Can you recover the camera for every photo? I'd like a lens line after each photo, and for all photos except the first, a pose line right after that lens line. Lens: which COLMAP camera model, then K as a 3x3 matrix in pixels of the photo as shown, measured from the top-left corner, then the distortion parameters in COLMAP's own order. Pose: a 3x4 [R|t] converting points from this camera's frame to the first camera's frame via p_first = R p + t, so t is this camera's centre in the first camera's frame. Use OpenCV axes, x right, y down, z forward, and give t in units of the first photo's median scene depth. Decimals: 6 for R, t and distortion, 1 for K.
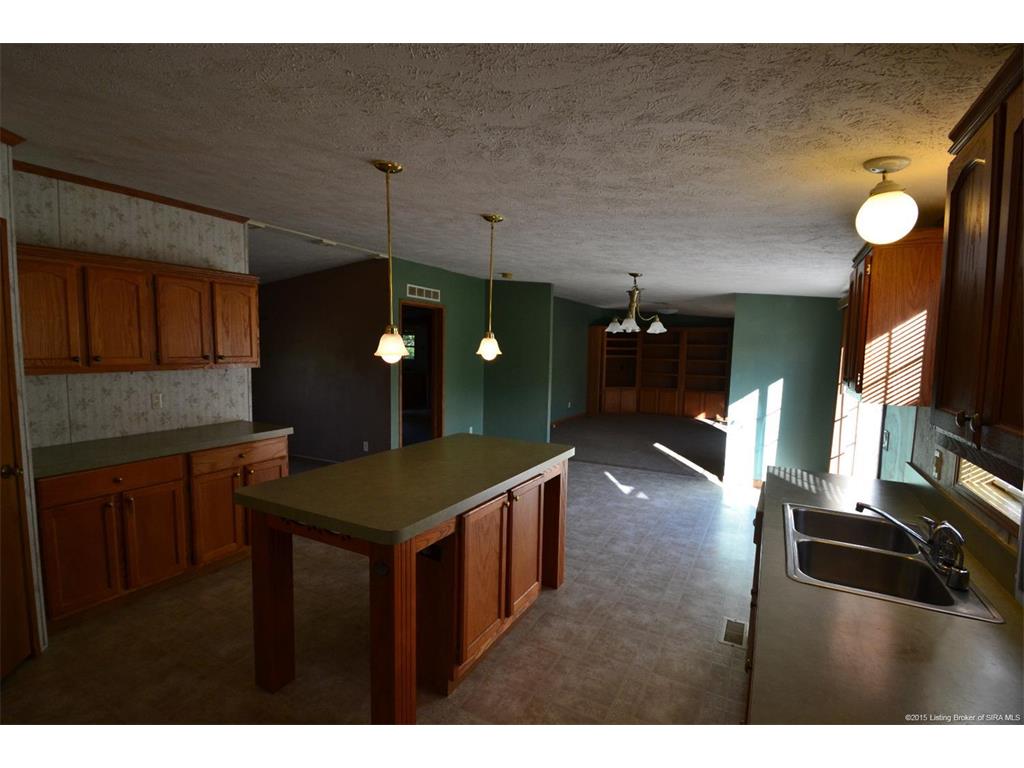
lens RADIAL K [[481.2, 0, 498.3], [0, 481.2, 389.5], [0, 0, 1]] dist [-0.008653, -0.007539]
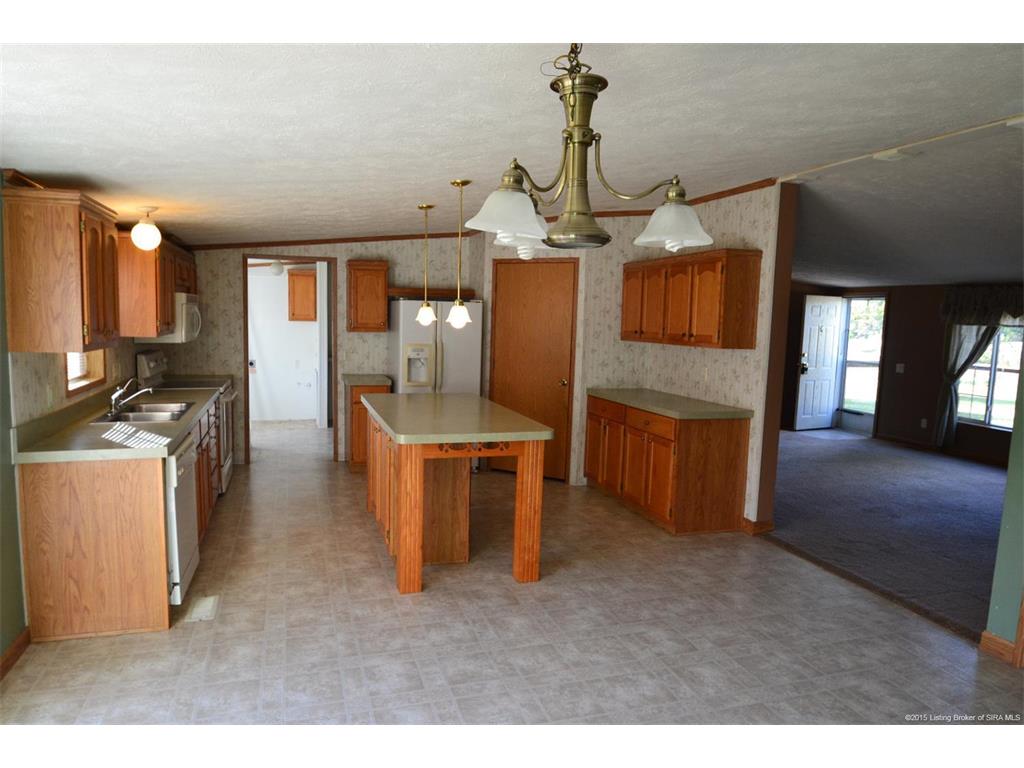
lens RADIAL K [[691.2, 0, 499.4], [0, 691.2, 395.8], [0, 0, 1]] dist [-0.048616, 0.023634]
pose [[-0.689650, 0.047184, -0.722604, 0.855304], [-0.102098, 0.981571, 0.161536, -0.146244], [0.716909, 0.185180, -0.672124, 1.843038]]
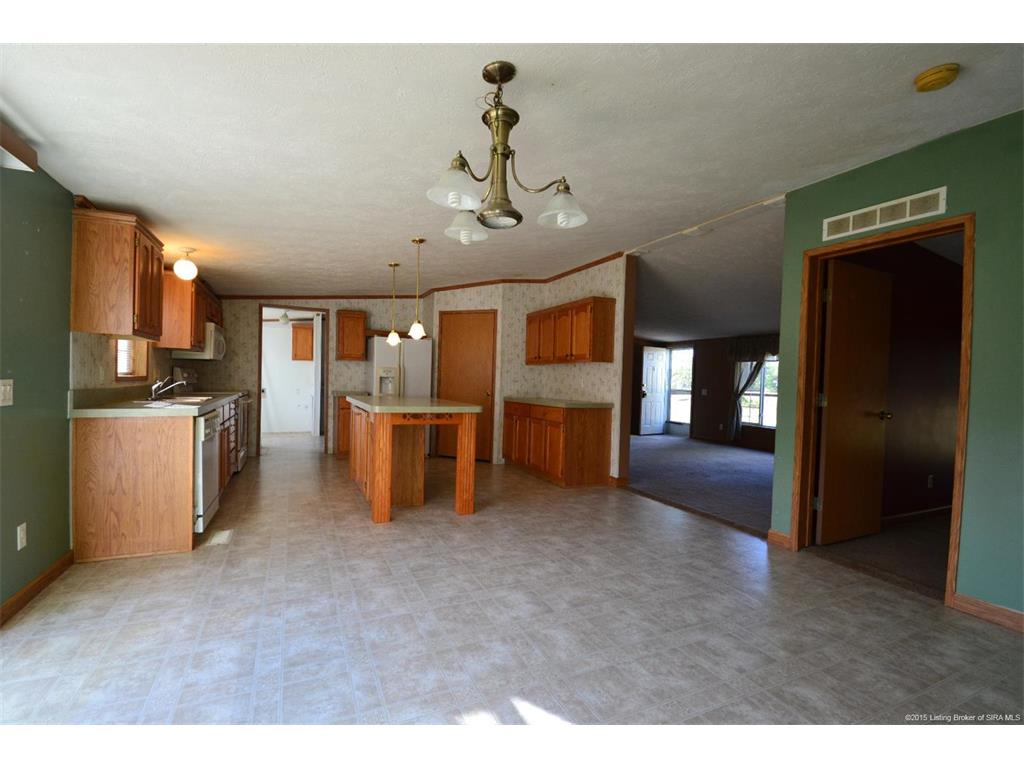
lens RADIAL K [[471.3, 0, 502.7], [0, 471.3, 392.1], [0, 0, 1]] dist [0.002663, -0.005807]
pose [[-0.591419, -0.015790, -0.806210, 0.865396], [-0.107284, 0.992461, 0.059264, -0.014484], [0.799196, 0.121543, -0.588654, 1.859083]]
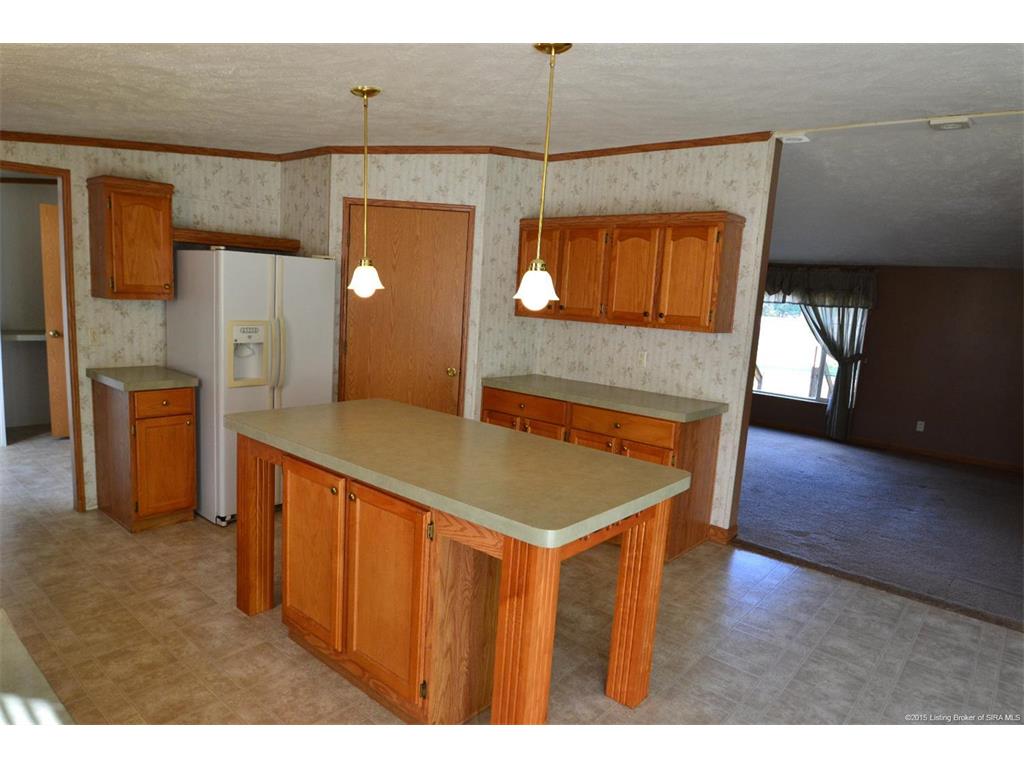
lens RADIAL K [[650.7, 0, 504.3], [0, 650.7, 394.3], [0, 0, 1]] dist [-0.031469, 0.002697]
pose [[-0.195183, 0.124553, -0.972826, 0.663035], [-0.148344, 0.976742, 0.154818, -0.071886], [0.969483, 0.174531, -0.172166, 1.011443]]
